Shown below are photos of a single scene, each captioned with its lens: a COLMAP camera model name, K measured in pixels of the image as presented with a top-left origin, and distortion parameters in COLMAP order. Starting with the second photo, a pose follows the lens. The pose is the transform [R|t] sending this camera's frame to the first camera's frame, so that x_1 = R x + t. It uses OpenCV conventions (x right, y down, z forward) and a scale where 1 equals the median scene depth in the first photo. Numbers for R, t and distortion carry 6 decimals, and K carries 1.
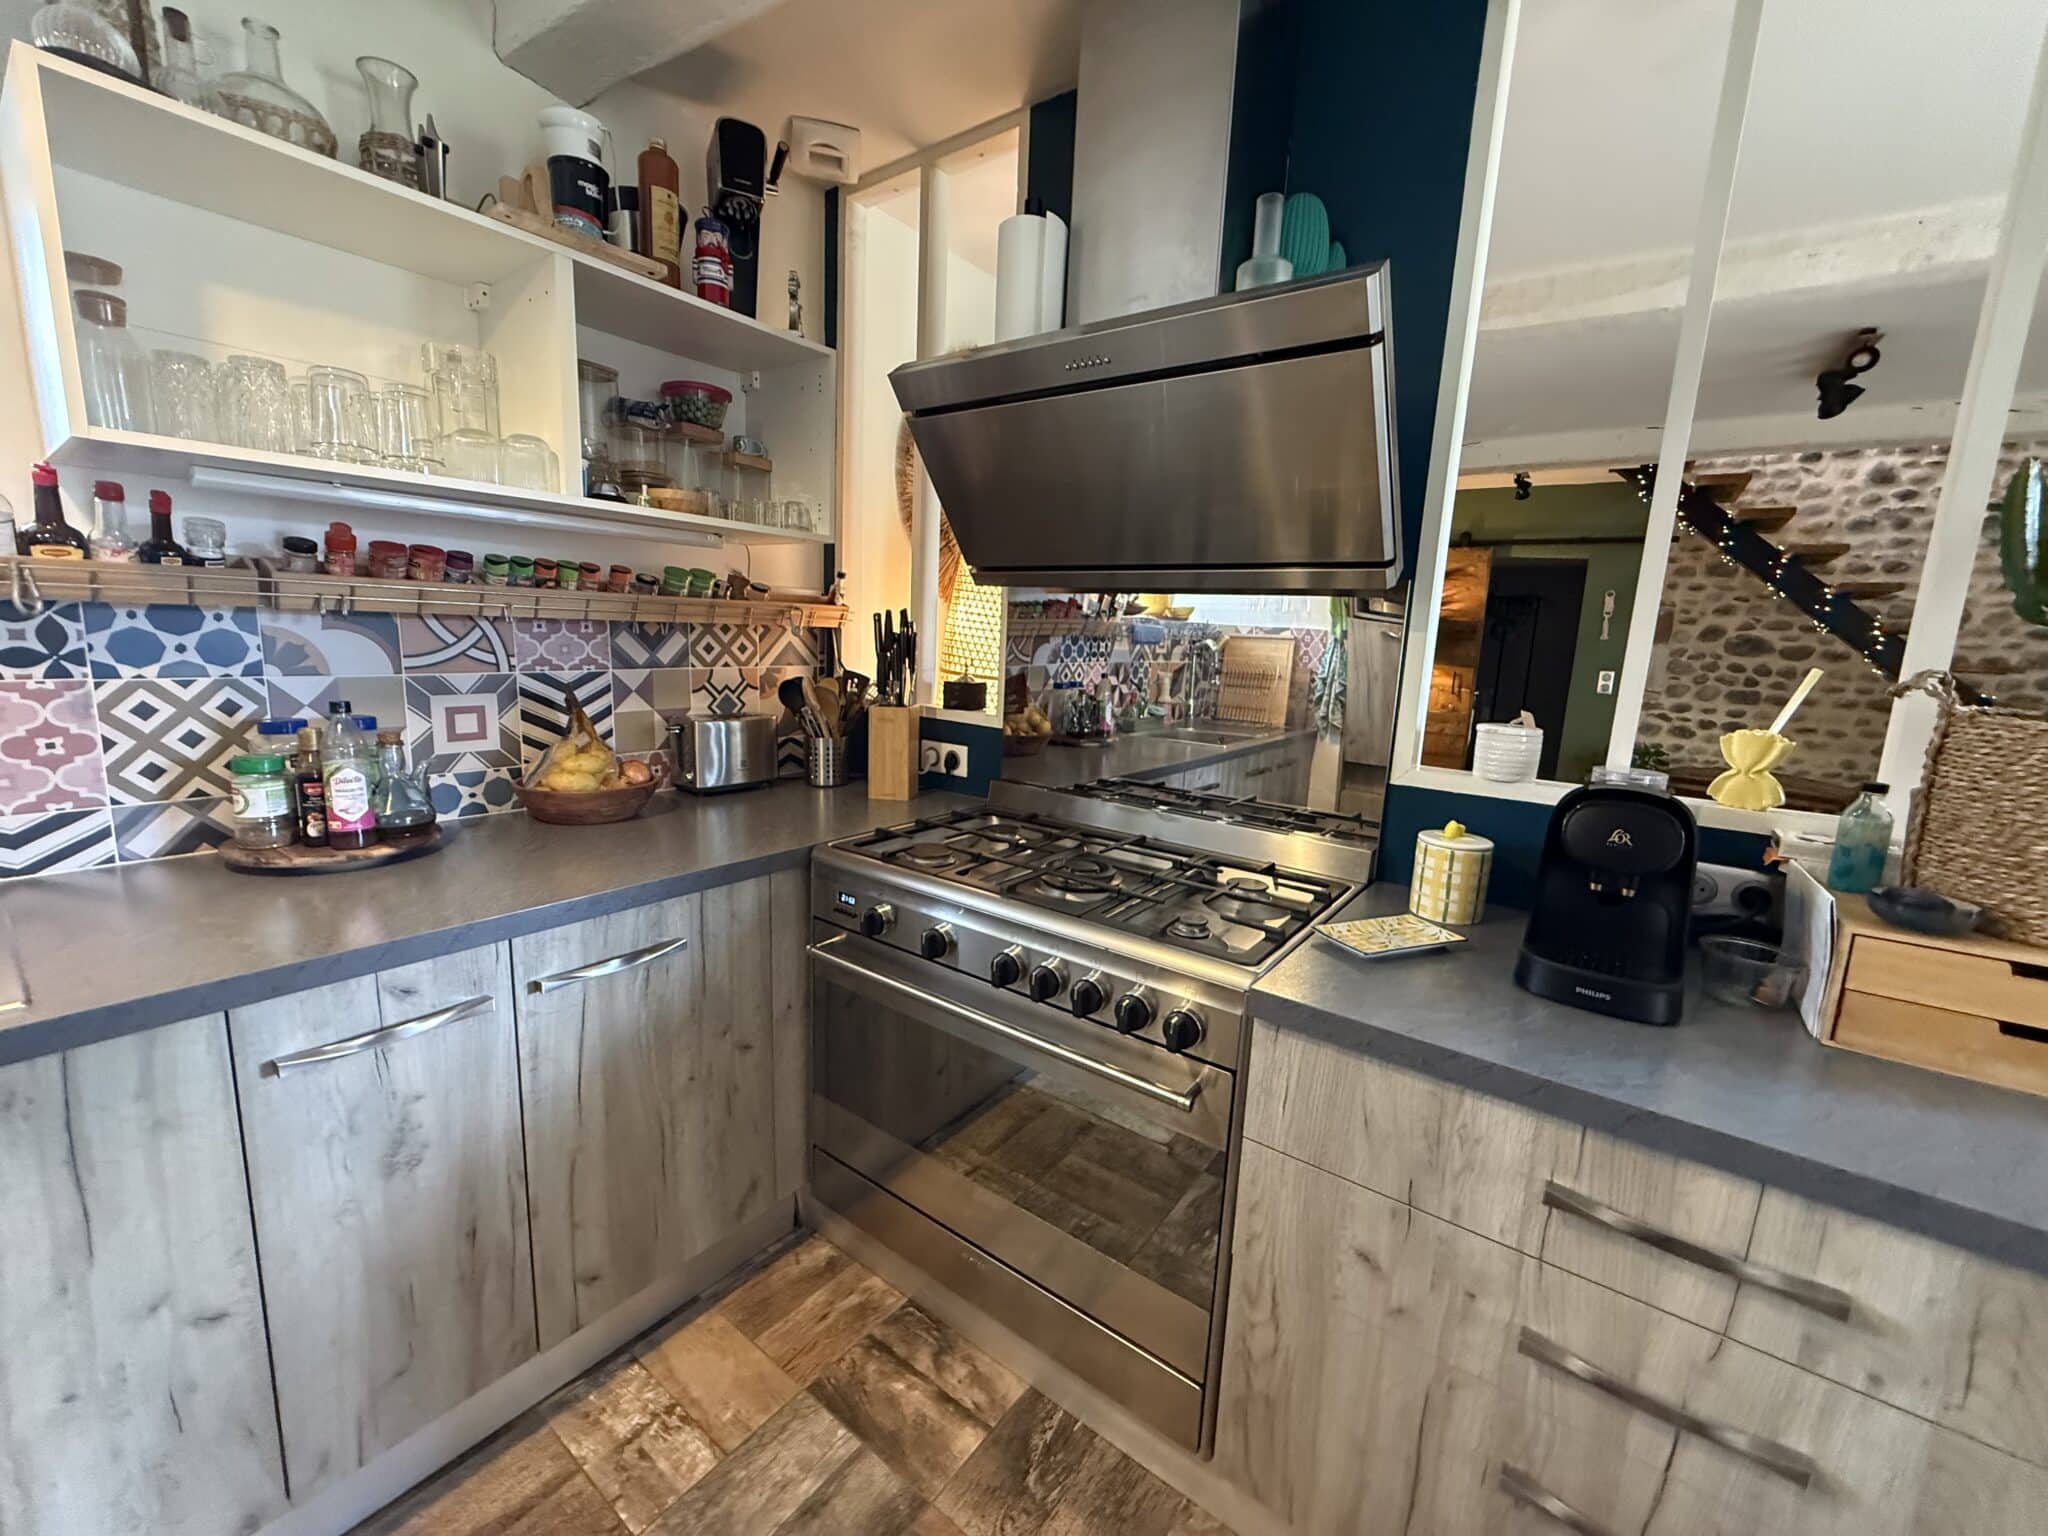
lens RADIAL K [[815.3, 0, 1021.5], [0, 815.3, 765.7], [0, 0, 1]] dist [-0.000413, -0.000228]
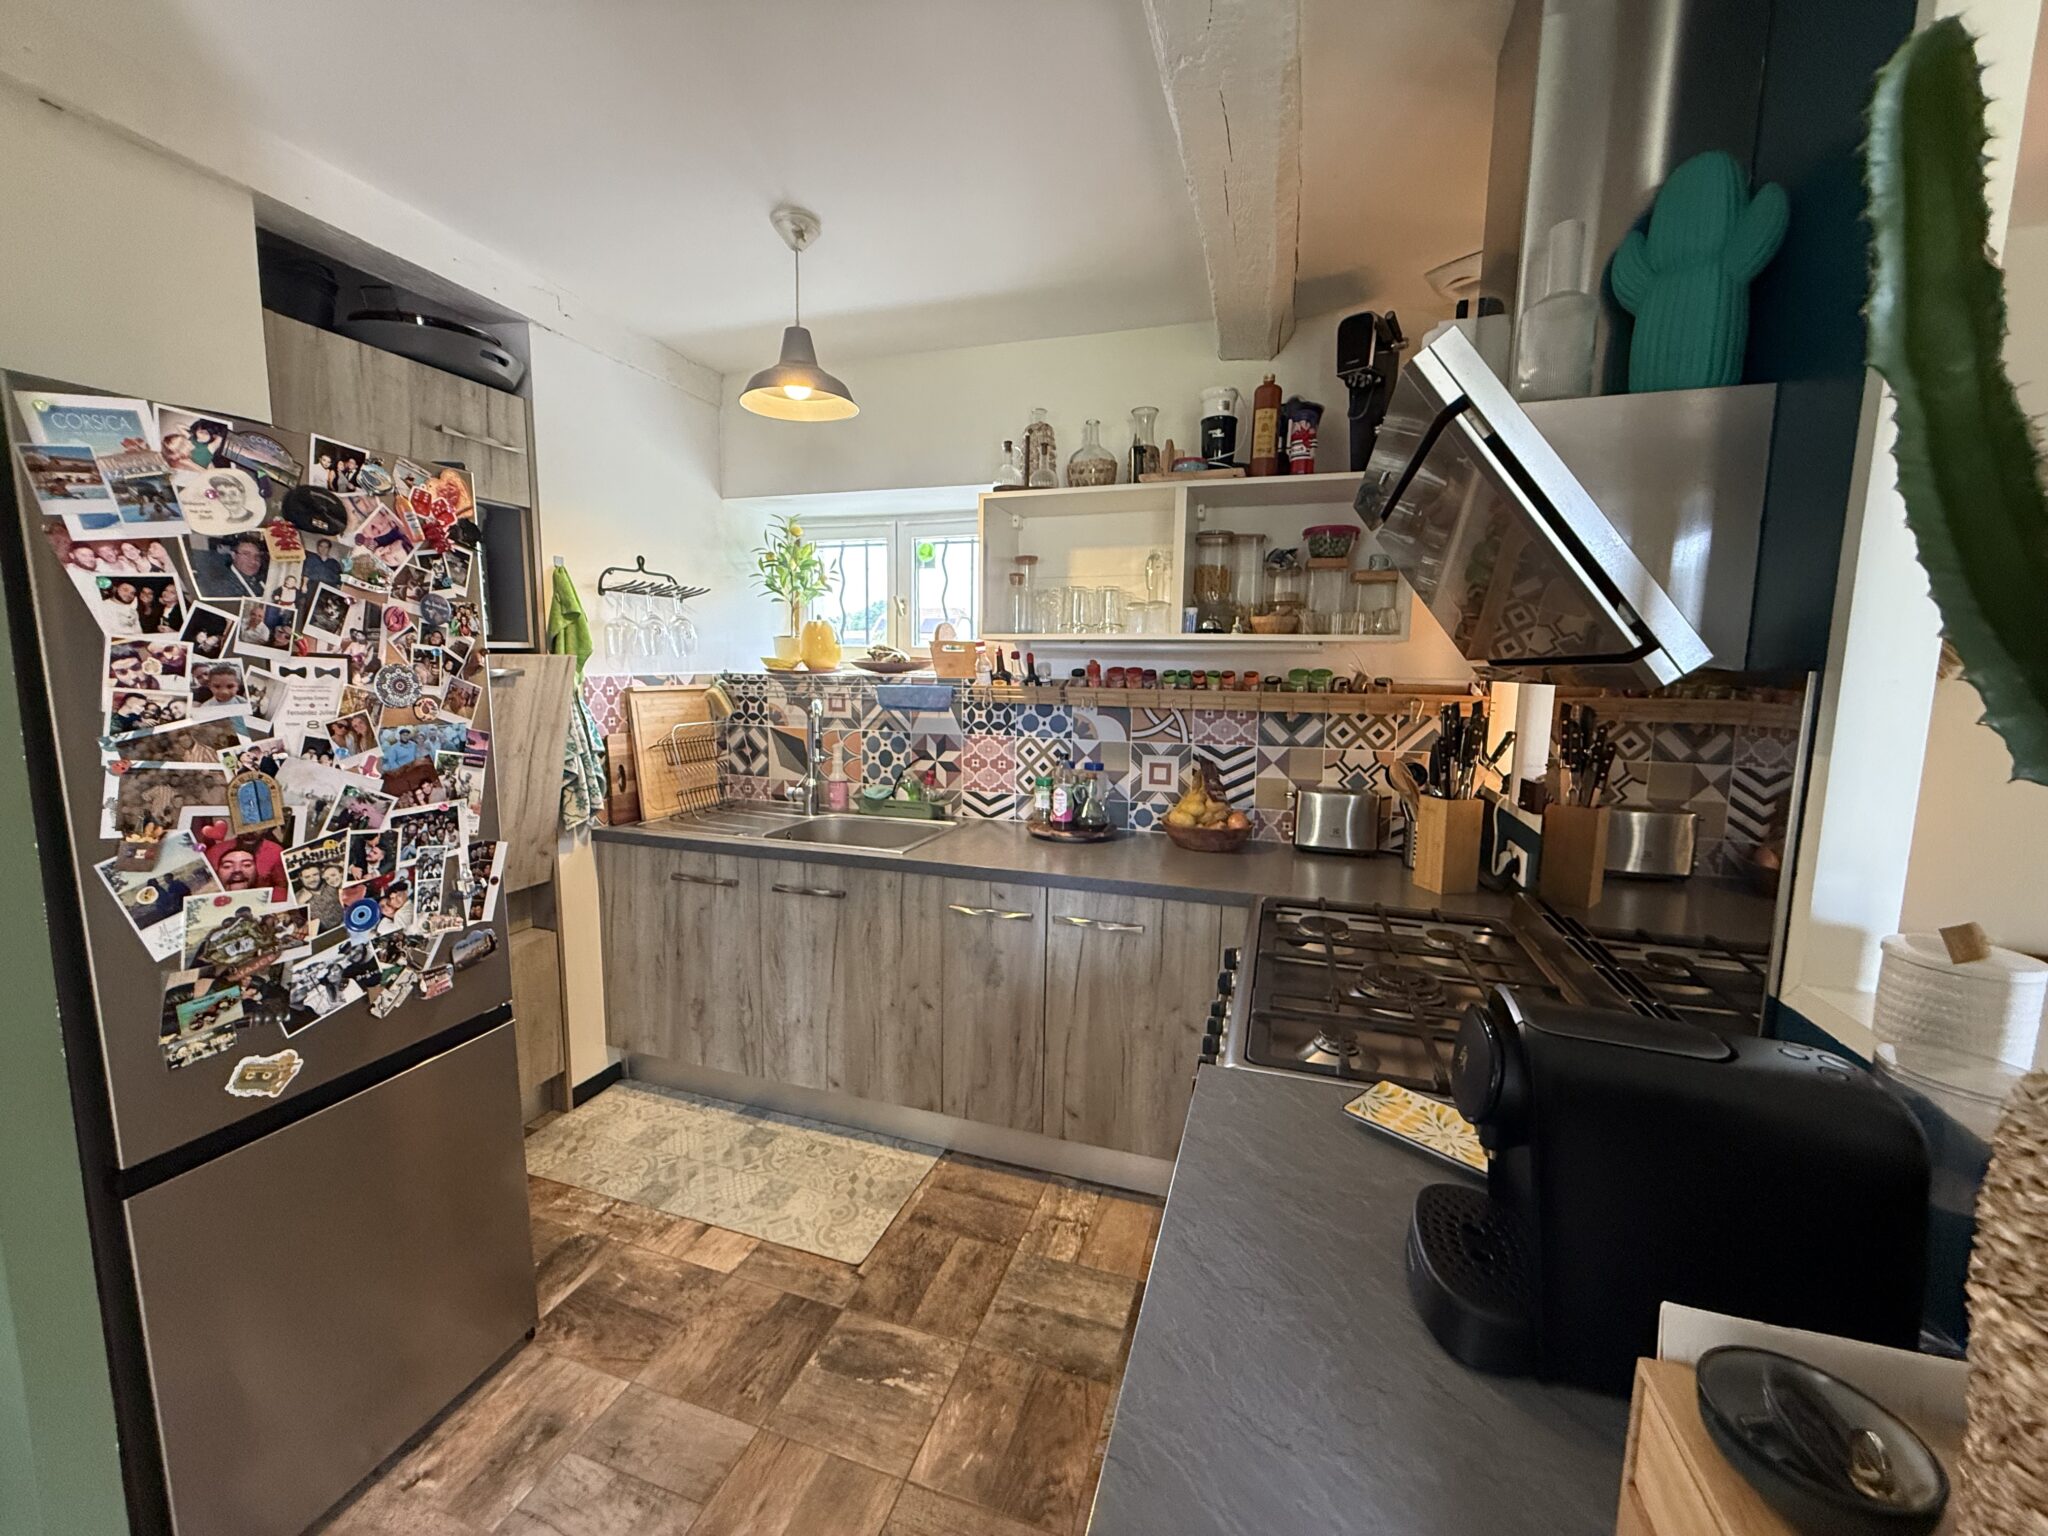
lens RADIAL K [[815.3, 0, 1016.9], [0, 815.3, 762.5], [0, 0, 1]] dist [-0.000413, -0.000228]
pose [[0.315305, 0.076128, -0.945932, 0.769376], [-0.157507, 0.987150, 0.026944, -0.074967], [0.935828, 0.140495, 0.323244, 0.223879]]
